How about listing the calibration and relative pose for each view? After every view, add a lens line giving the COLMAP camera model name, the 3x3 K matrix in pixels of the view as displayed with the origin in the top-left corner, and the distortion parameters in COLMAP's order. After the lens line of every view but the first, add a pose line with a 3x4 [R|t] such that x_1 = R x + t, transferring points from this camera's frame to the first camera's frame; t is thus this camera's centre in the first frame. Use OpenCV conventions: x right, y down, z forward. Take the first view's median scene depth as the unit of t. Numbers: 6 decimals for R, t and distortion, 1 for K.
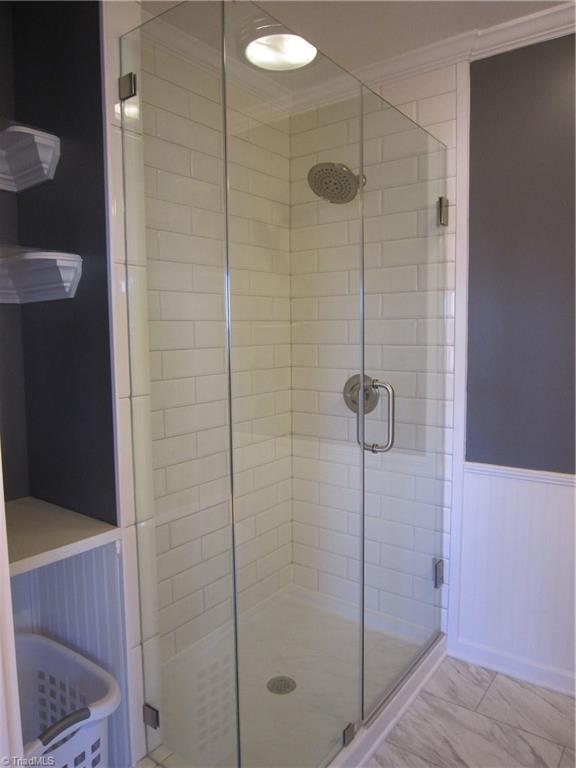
lens RADIAL K [[550.2, 0, 285.4], [0, 550.2, 383.4], [0, 0, 1]] dist [-0.035224, 0.006080]
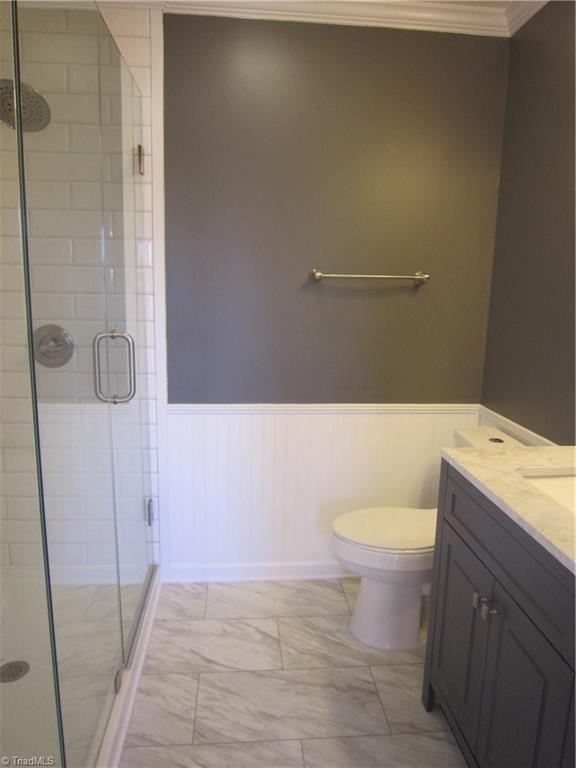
lens RADIAL K [[550.2, 0, 285.4], [0, 550.2, 383.4], [0, 0, 1]] dist [-0.035224, 0.006080]
pose [[0.748423, -0.093897, 0.656541, -0.210680], [0.031800, 0.993869, 0.105891, -0.004353], [-0.662458, -0.058373, 0.746821, 0.051325]]
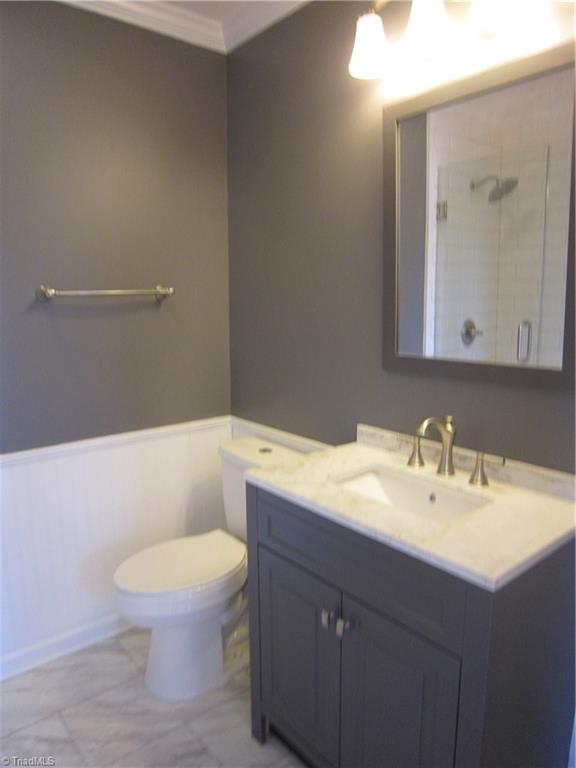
lens RADIAL K [[550.2, 0, 285.4], [0, 550.2, 383.4], [0, 0, 1]] dist [-0.035224, 0.006080]
pose [[0.243238, -0.149125, 0.958435, -0.224325], [0.093677, 0.987104, 0.129812, -0.033147], [-0.965433, 0.058208, 0.254070, 0.232221]]
